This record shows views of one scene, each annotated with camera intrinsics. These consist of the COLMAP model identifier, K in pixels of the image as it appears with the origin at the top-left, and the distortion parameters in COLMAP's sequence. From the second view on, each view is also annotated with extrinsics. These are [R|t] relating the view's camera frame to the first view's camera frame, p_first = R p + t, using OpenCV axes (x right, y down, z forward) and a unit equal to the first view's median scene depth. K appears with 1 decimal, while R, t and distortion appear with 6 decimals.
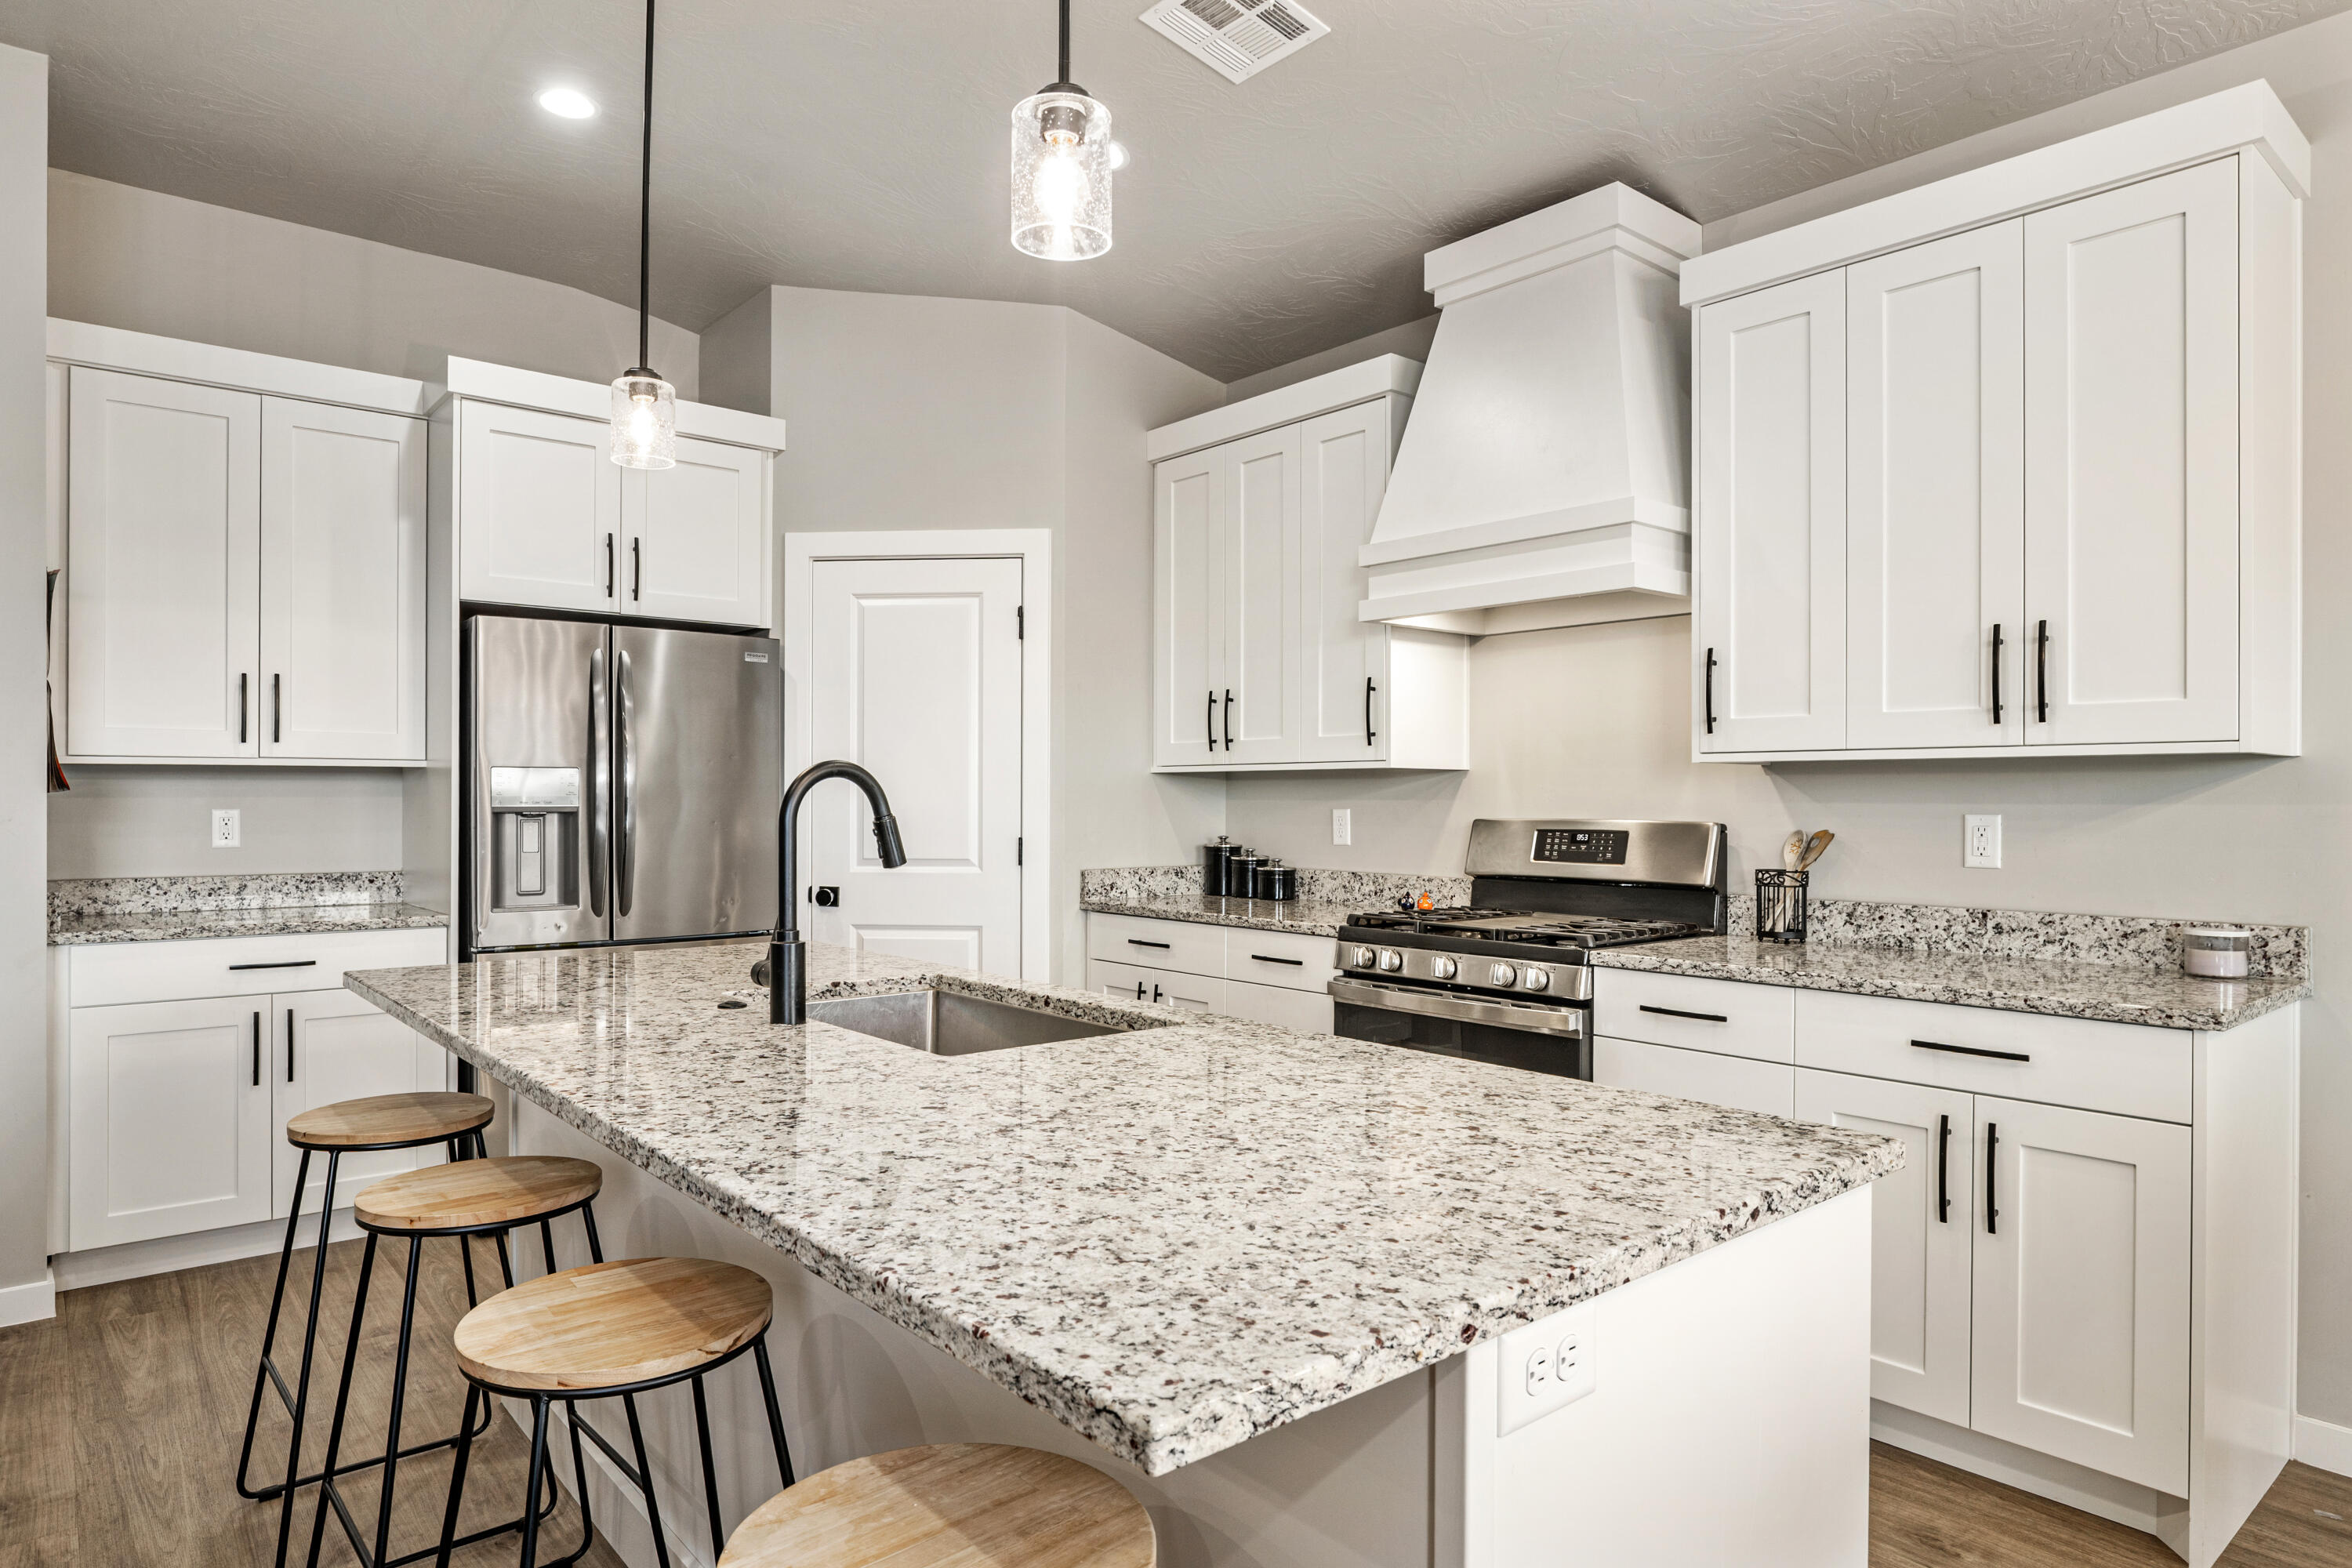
lens RADIAL K [[1390.5, 0, 1172.1], [0, 1390.5, 796.7], [0, 0, 1]] dist [-0.030249, 0.002548]
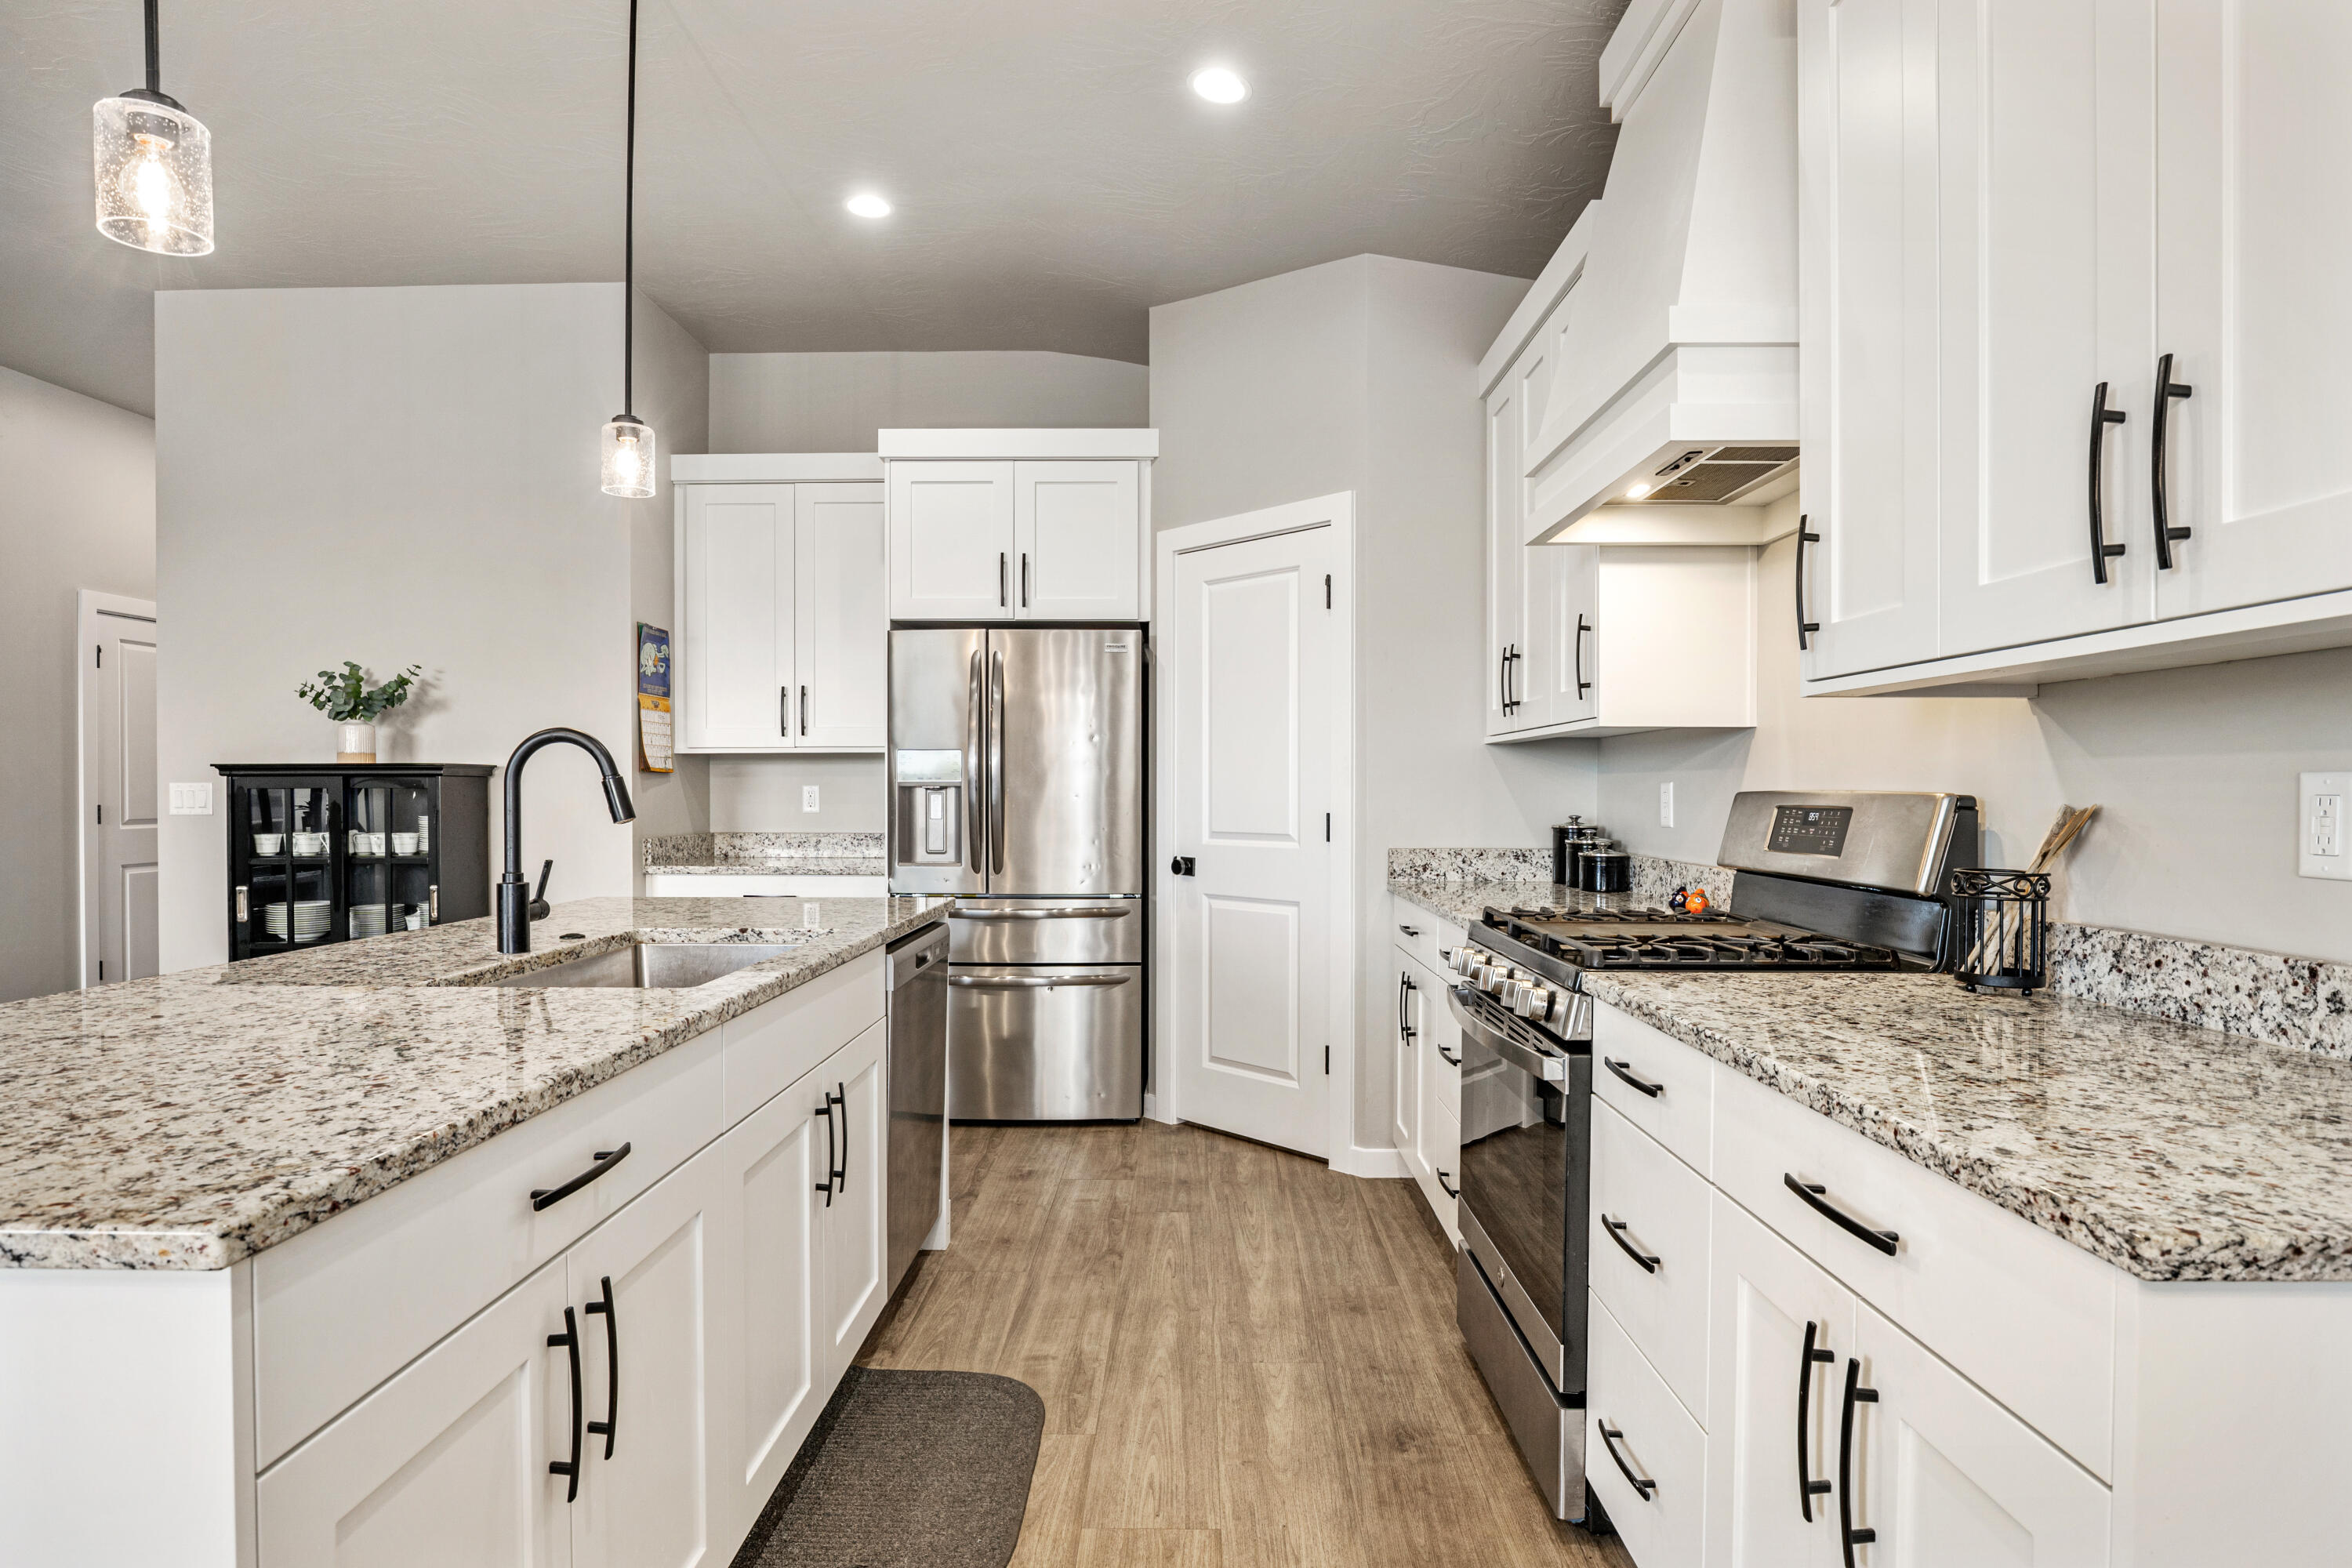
lens RADIAL K [[1260.4, 0, 1159.3], [0, 1260.4, 800.5], [0, 0, 1]] dist [-0.021665, 0.000757]
pose [[0.745749, 0.004503, -0.666212, 0.435635], [0.001186, 0.999967, 0.008087, 0.014713], [0.666226, -0.006821, 0.745719, 0.293428]]
